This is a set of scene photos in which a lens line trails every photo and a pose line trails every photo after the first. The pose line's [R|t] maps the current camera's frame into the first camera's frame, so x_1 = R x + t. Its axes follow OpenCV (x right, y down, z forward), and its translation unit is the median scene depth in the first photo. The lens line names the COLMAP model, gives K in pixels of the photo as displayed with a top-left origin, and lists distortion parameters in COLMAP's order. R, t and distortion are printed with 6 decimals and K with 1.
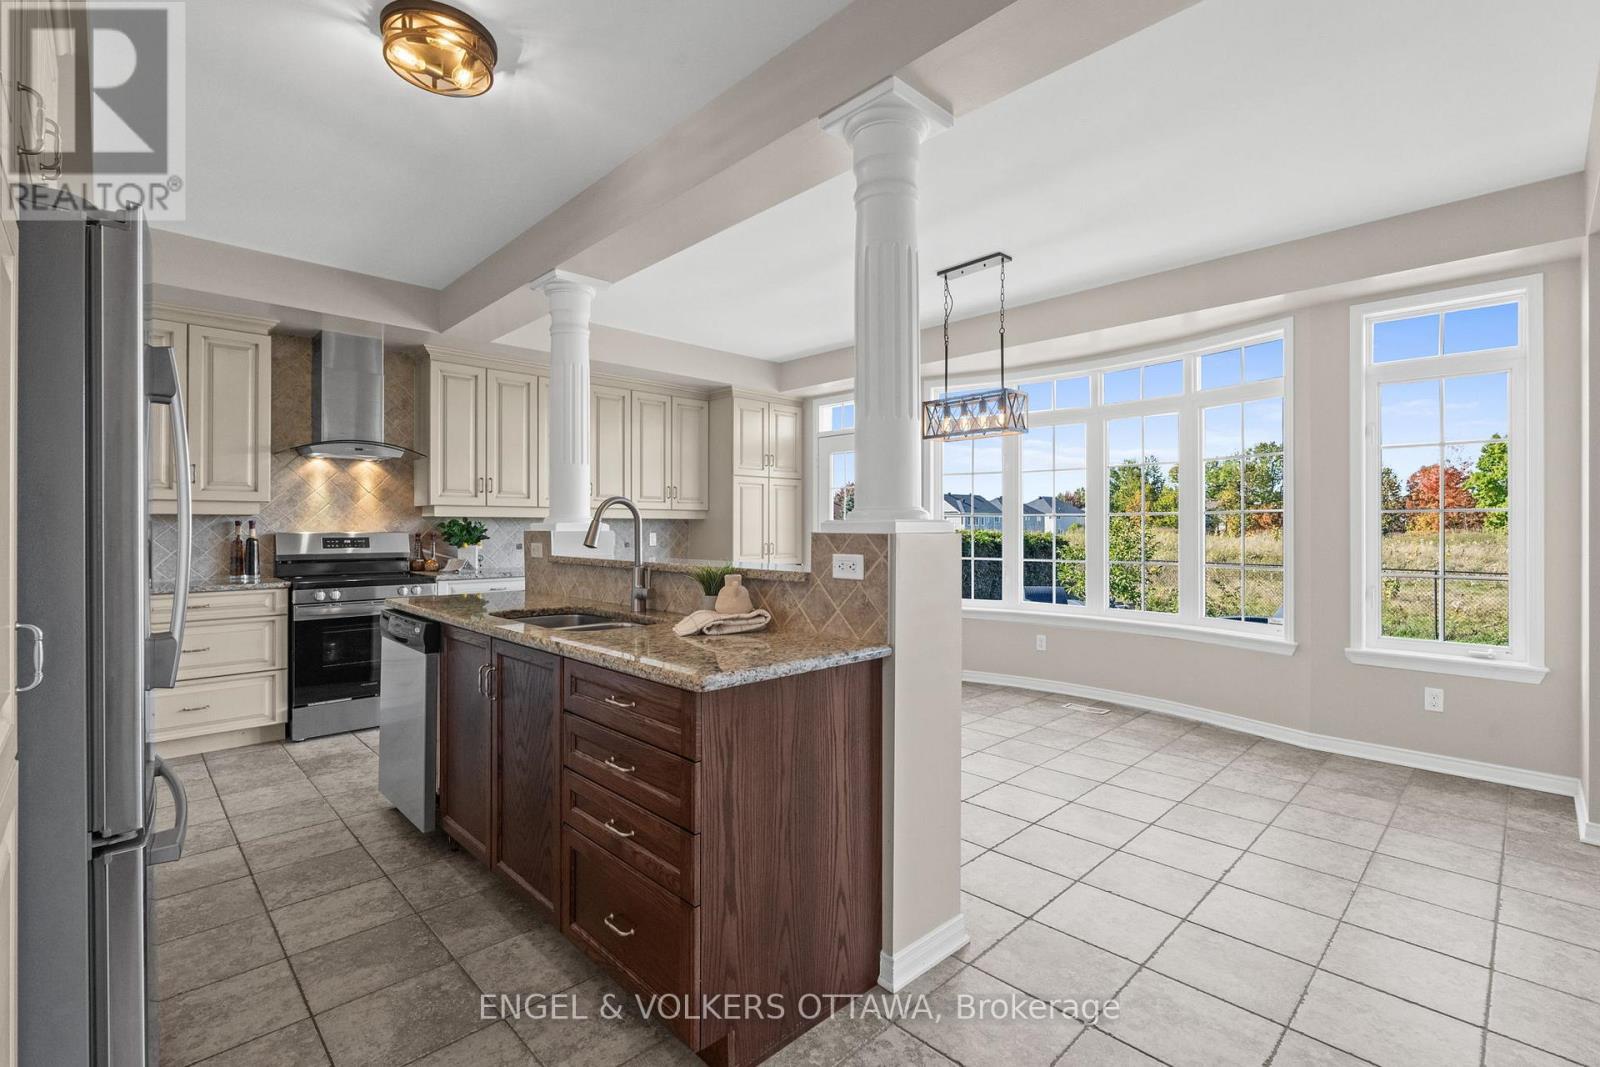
lens RADIAL K [[725.3, 0, 799.8], [0, 725.3, 523.4], [0, 0, 1]] dist [-0.000098, 0.000655]
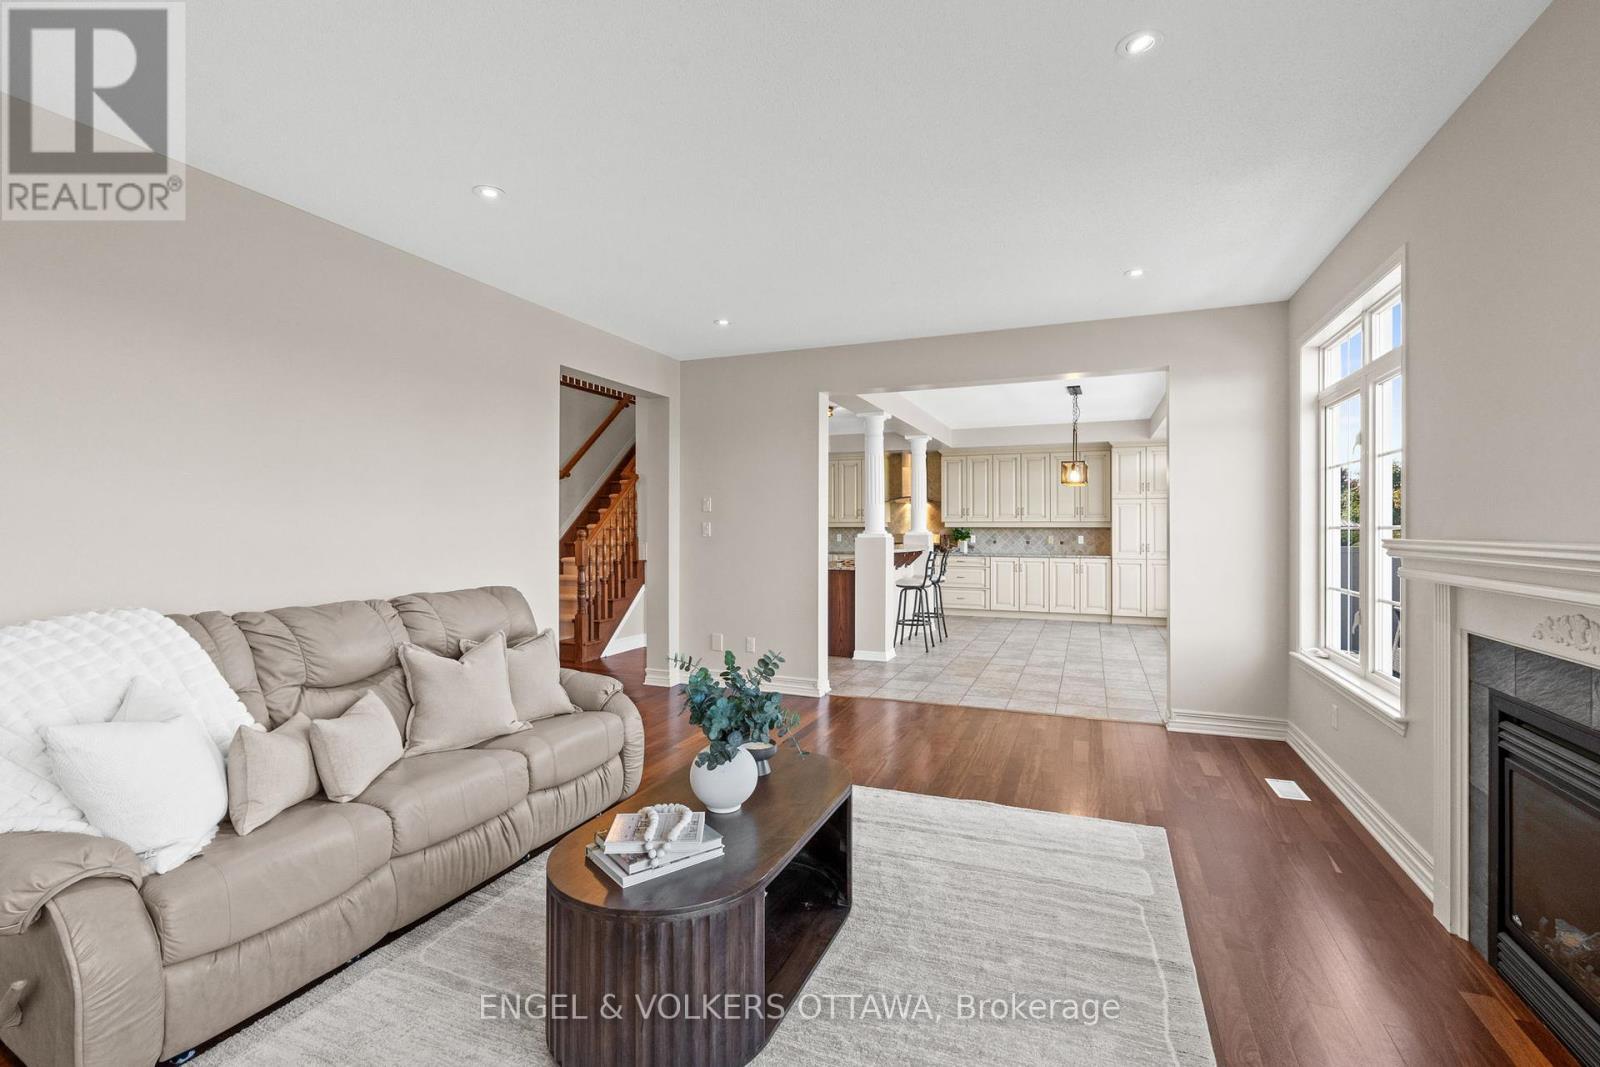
lens RADIAL K [[725.3, 0, 793.6], [0, 725.3, 529.4], [0, 0, 1]] dist [-0.000098, 0.000655]
pose [[0.397433, 0.003914, -0.917623, 1.606302], [0.006753, 0.999951, 0.007190, -0.026533], [0.917606, -0.009054, 0.397387, -0.351174]]
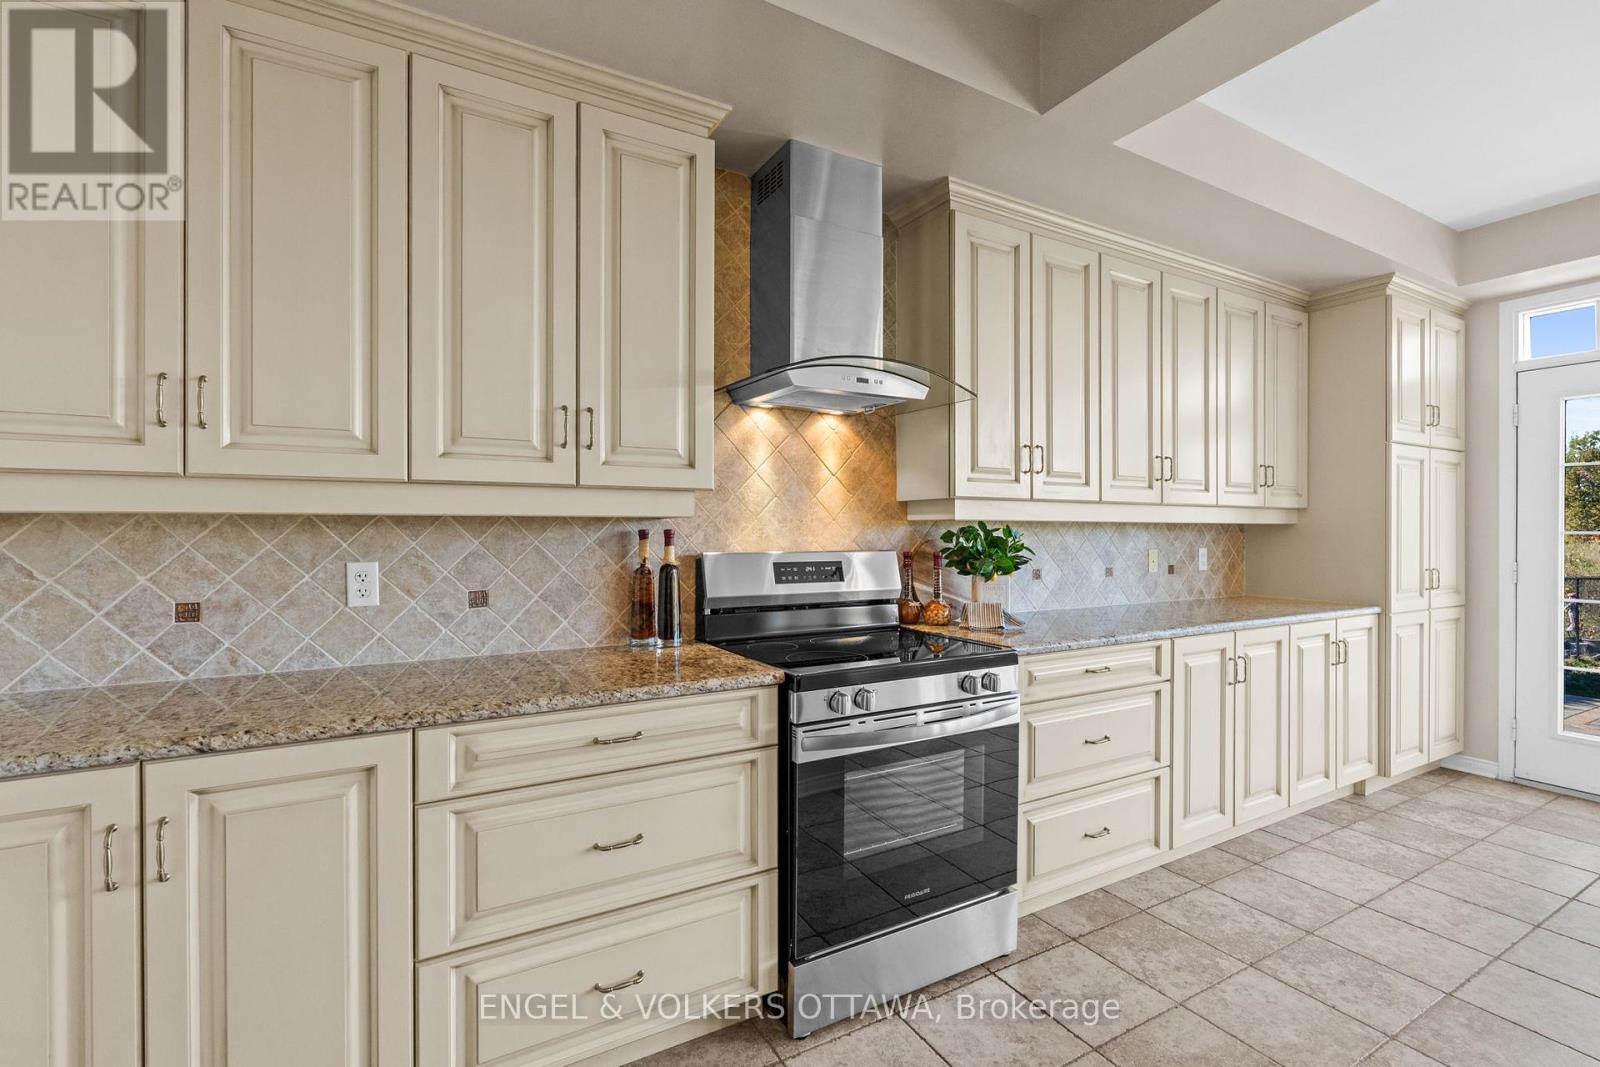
lens RADIAL K [[725.3, 0, 800.1], [0, 725.3, 529.3], [0, 0, 1]] dist [-0.000098, 0.000655]
pose [[0.971057, 0.004377, -0.238809, -0.591056], [-0.002381, 0.999960, 0.008646, -0.008970], [0.238837, -0.007827, 0.971028, 0.580332]]
